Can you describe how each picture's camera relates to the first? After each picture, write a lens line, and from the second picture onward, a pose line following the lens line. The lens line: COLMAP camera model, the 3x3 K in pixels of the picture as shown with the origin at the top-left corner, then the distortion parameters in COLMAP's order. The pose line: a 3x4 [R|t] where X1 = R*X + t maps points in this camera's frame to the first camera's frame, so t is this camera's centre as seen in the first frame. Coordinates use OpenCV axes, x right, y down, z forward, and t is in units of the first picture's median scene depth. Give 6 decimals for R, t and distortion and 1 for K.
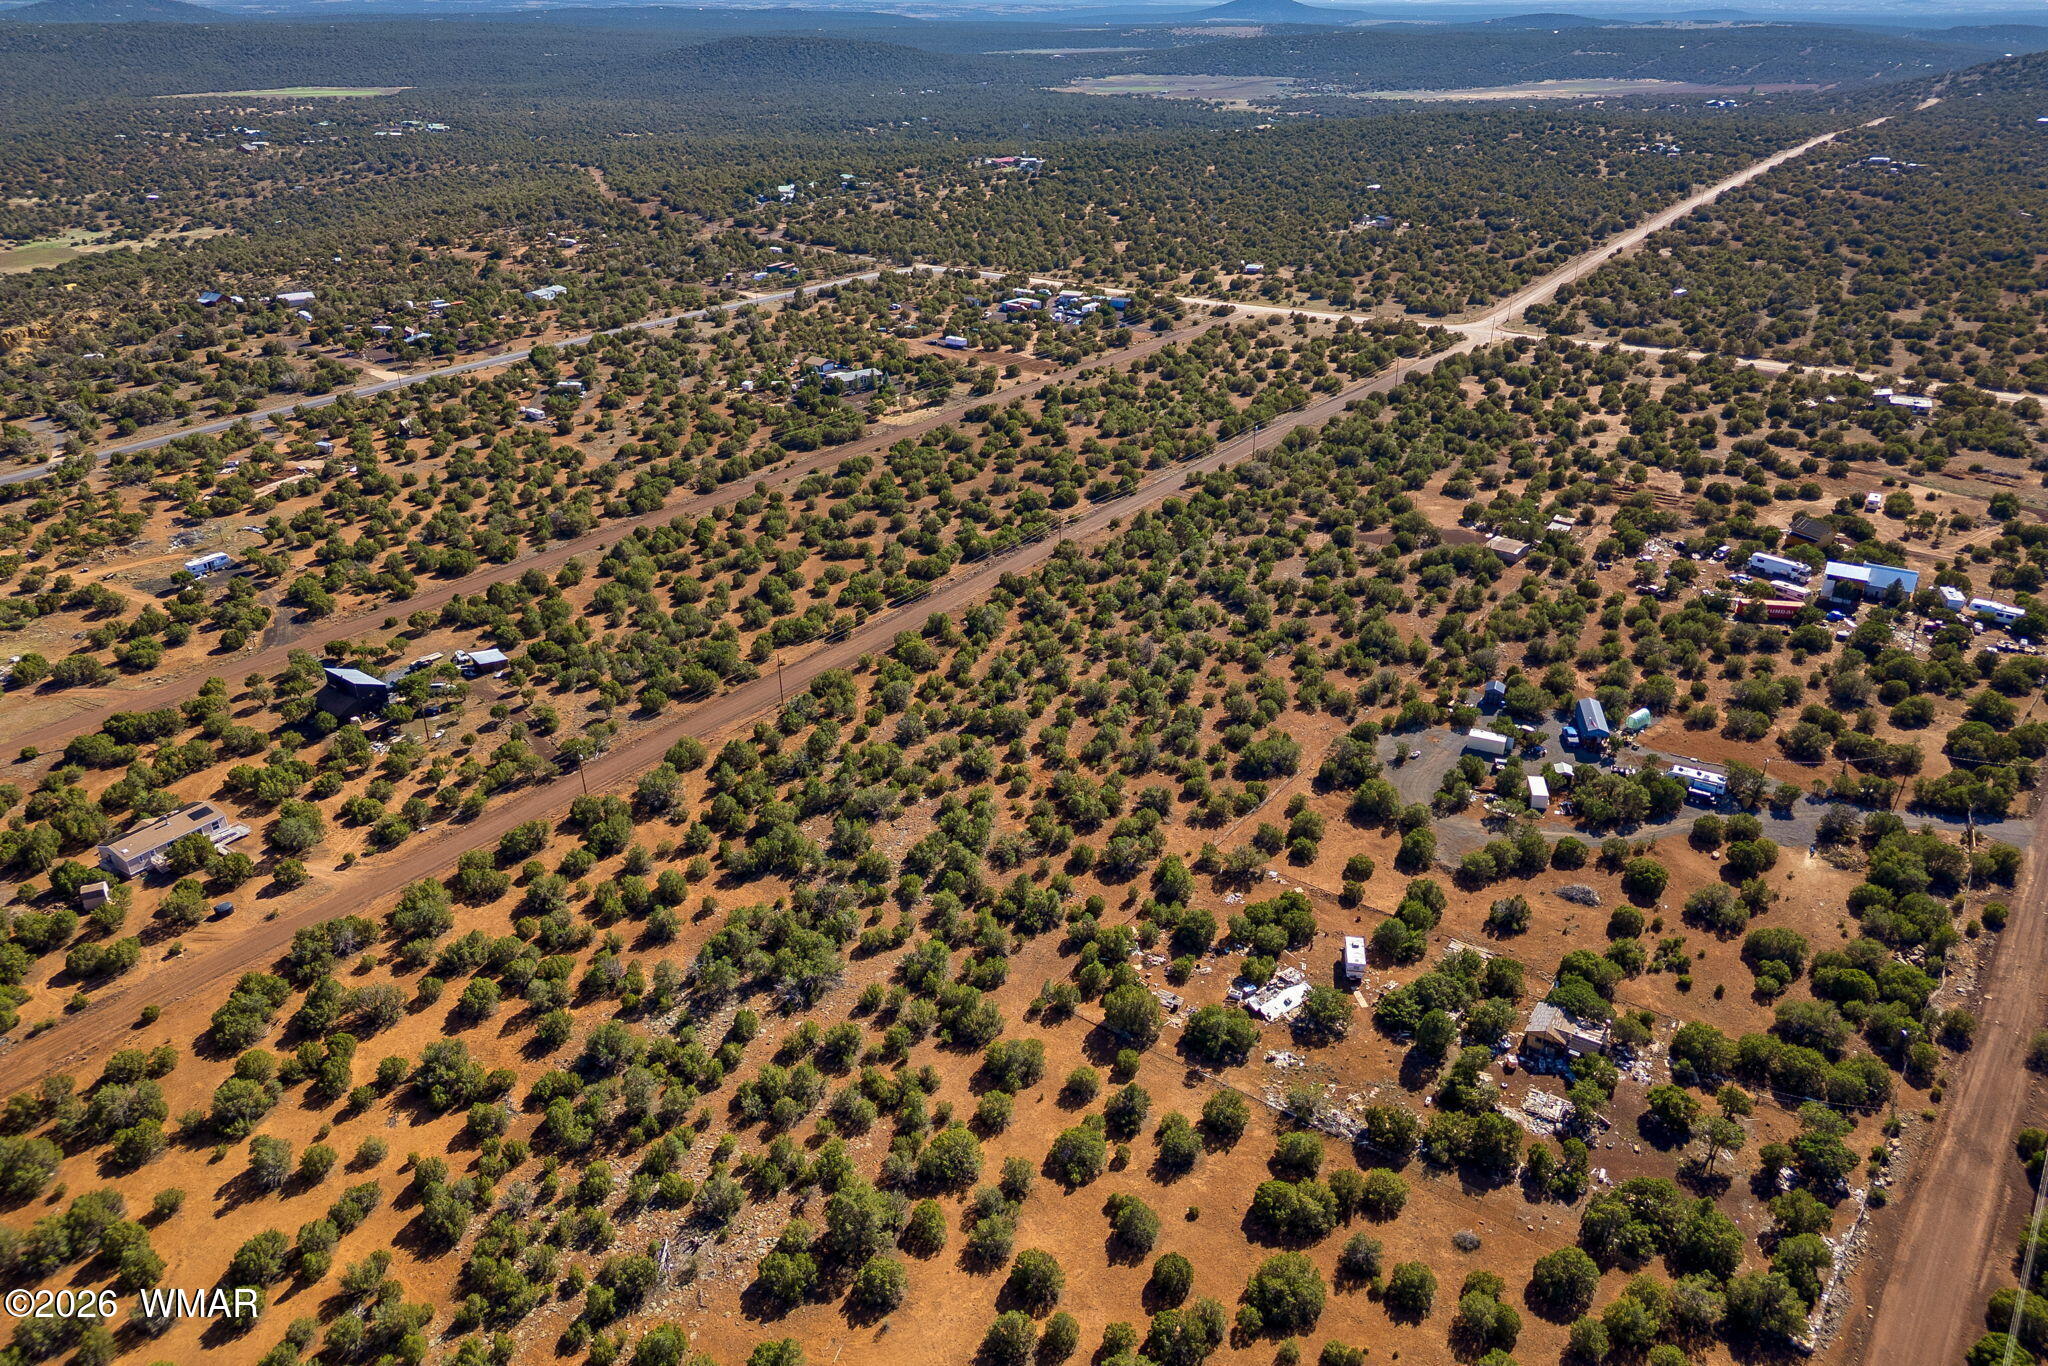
lens RADIAL K [[1419.7, 0, 1028.0], [0, 1419.7, 695.4], [0, 0, 1]] dist [0.047395, -0.034832]
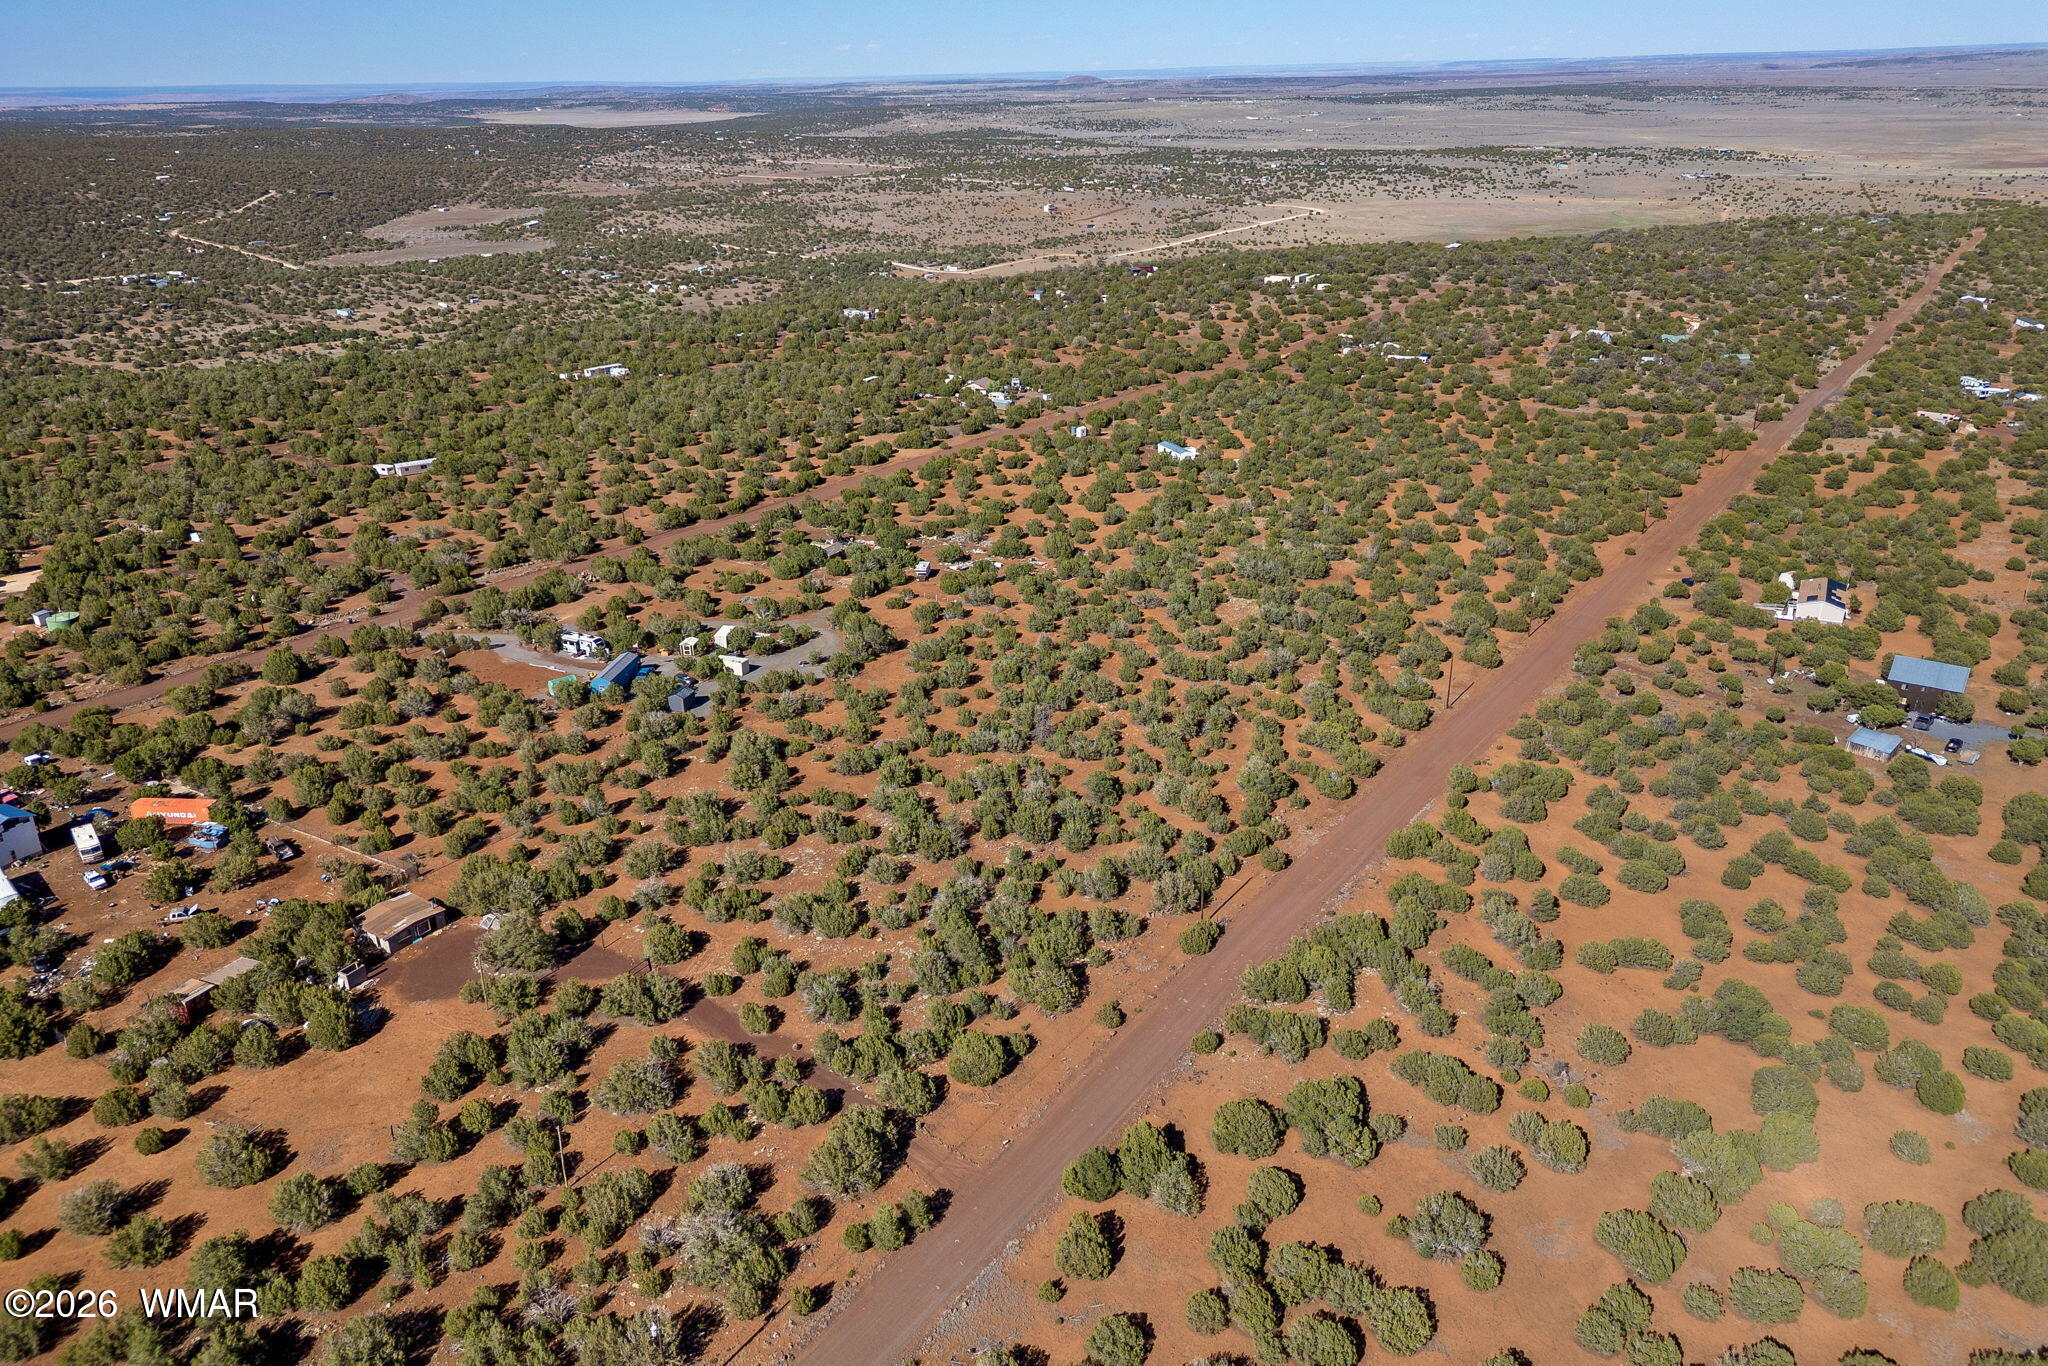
lens RADIAL K [[1419.7, 0, 1039.5], [0, 1419.7, 668.2], [0, 0, 1]] dist [0.047395, -0.034832]
pose [[-0.997612, 0.058510, -0.036712, 0.128838], [0.010197, 0.650415, 0.759510, -0.729672], [0.068317, 0.757322, -0.649458, 1.584075]]
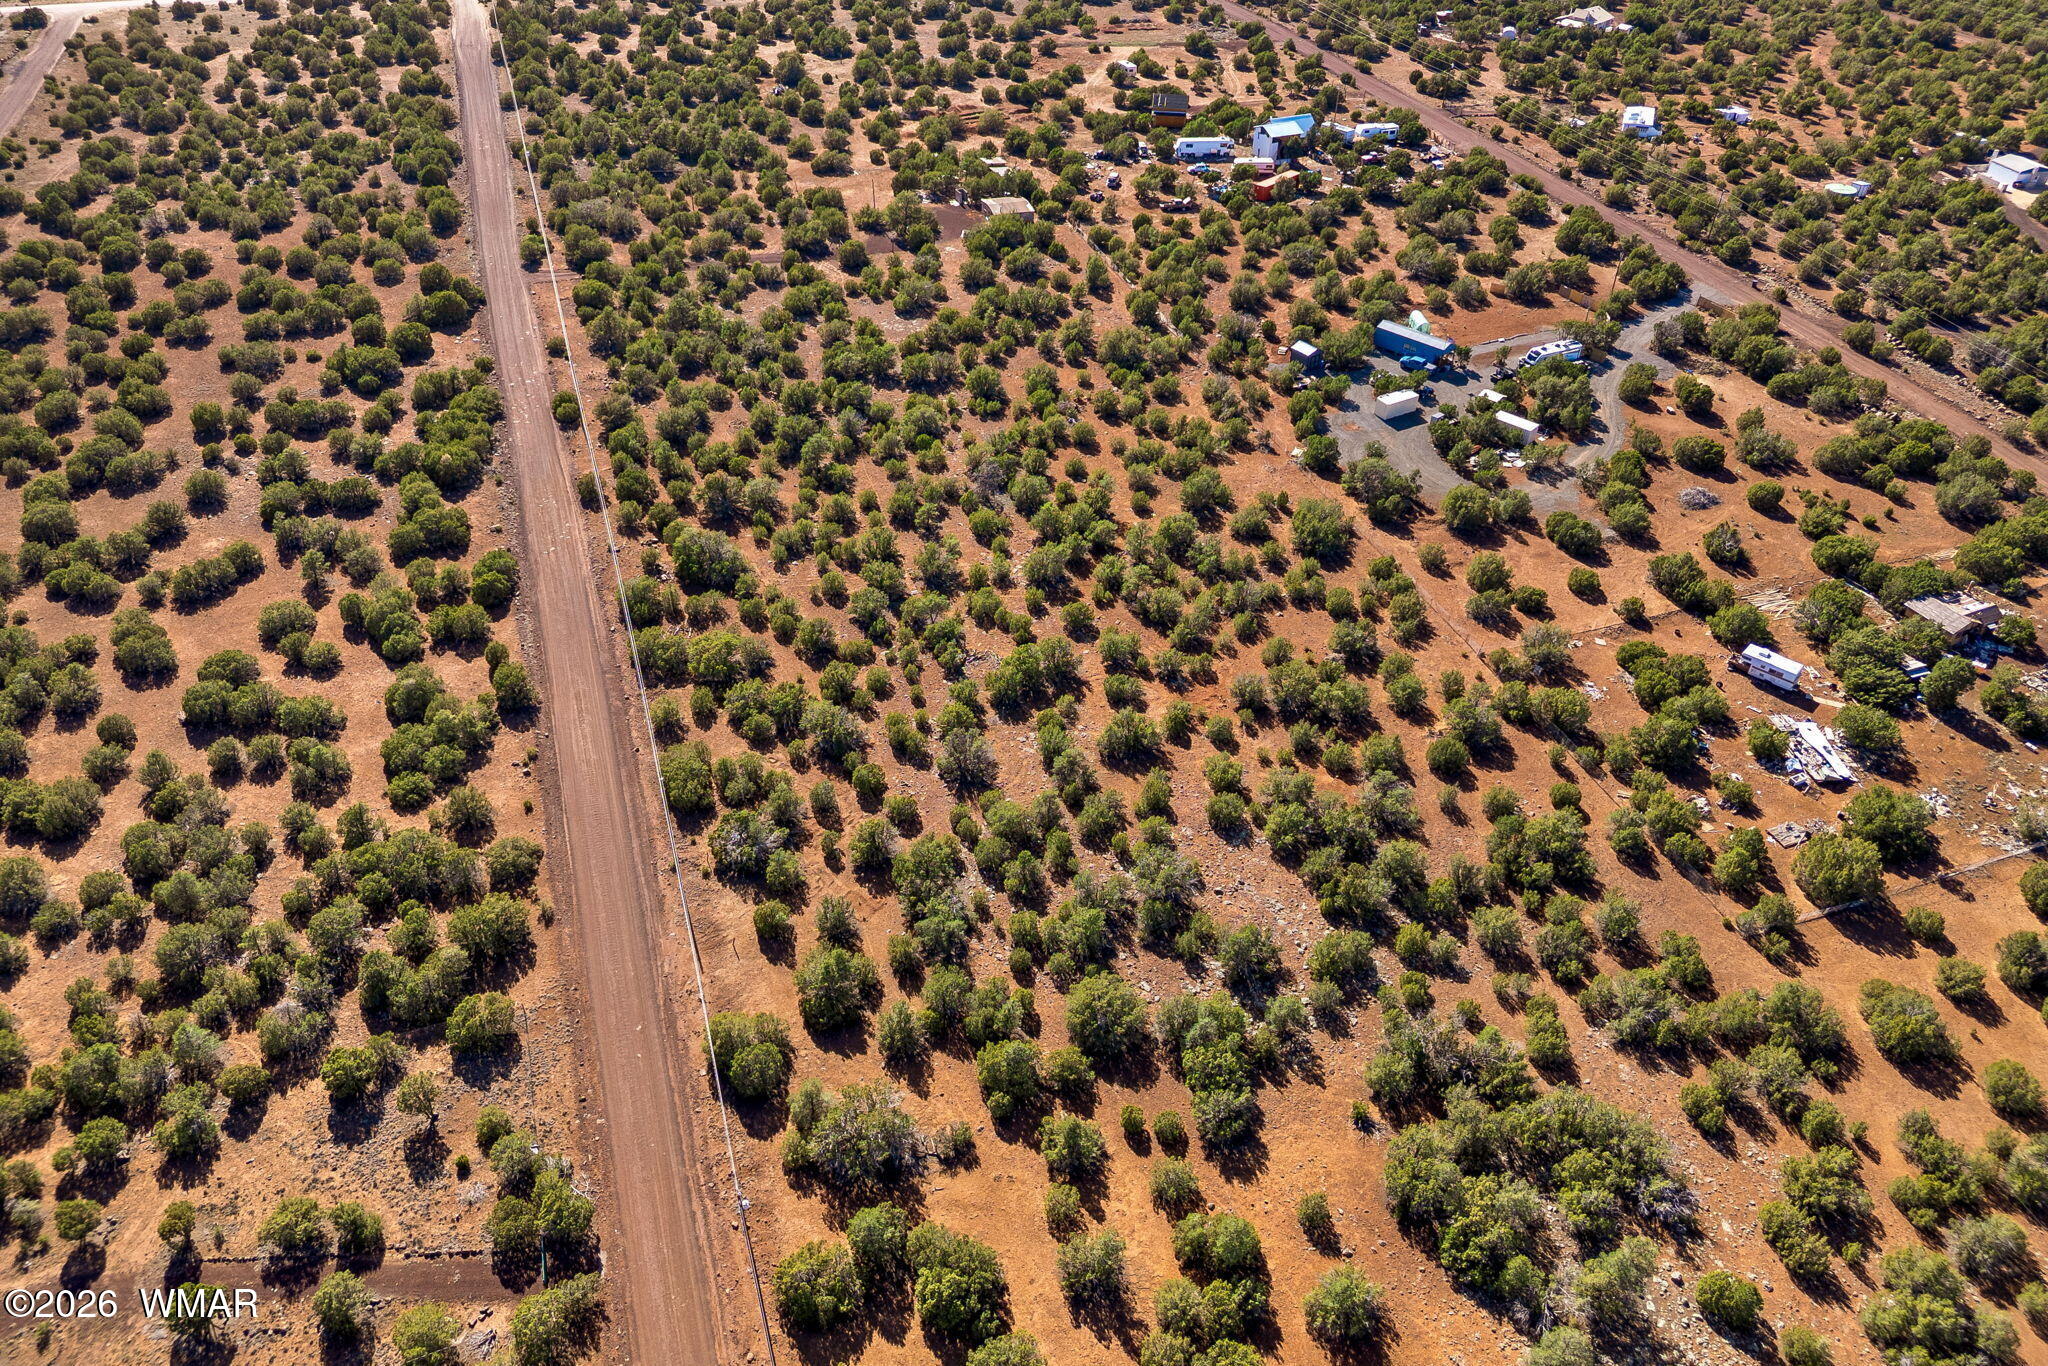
lens RADIAL K [[1419.7, 0, 1014.3], [0, 1419.7, 682.7], [0, 0, 1]] dist [0.047395, -0.034832]
pose [[0.552167, -0.497378, 0.669123, -0.419953], [0.353510, 0.866518, 0.352387, -0.188403], [-0.755077, 0.041965, 0.654291, 0.577935]]
